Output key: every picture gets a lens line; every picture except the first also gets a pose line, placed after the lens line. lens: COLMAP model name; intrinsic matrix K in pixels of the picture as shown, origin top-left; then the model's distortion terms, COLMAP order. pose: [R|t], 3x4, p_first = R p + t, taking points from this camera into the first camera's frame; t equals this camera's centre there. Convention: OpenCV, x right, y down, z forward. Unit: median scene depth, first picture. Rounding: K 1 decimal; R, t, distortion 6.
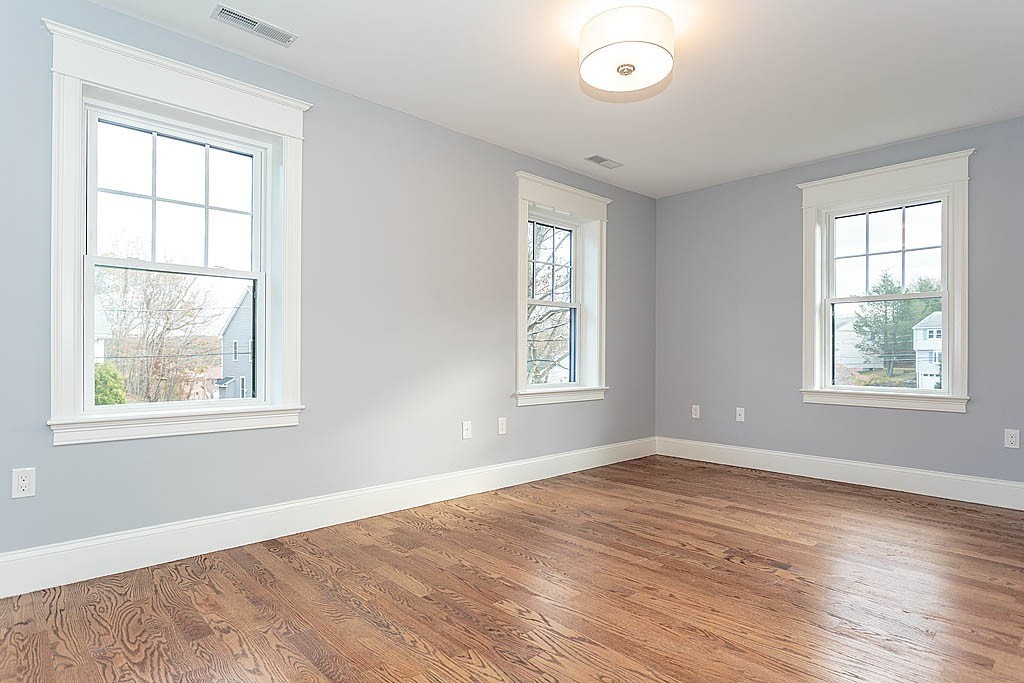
lens RADIAL K [[552.6, 0, 515.9], [0, 552.6, 337.9], [0, 0, 1]] dist [-0.002721, -0.000238]
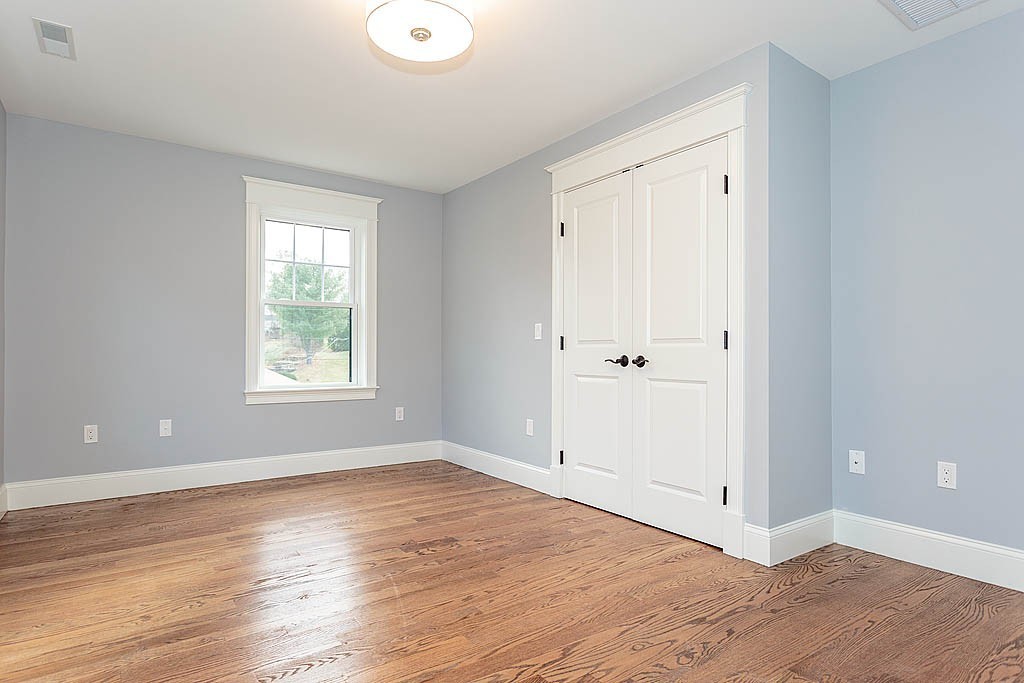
lens RADIAL K [[552.6, 0, 515.9], [0, 552.6, 337.9], [0, 0, 1]] dist [-0.002721, -0.000238]
pose [[0.140281, 0.025438, 0.989785, -0.594056], [-0.029336, 0.999338, -0.021526, 0.013081], [-0.989677, -0.026017, 0.140934, 0.658125]]
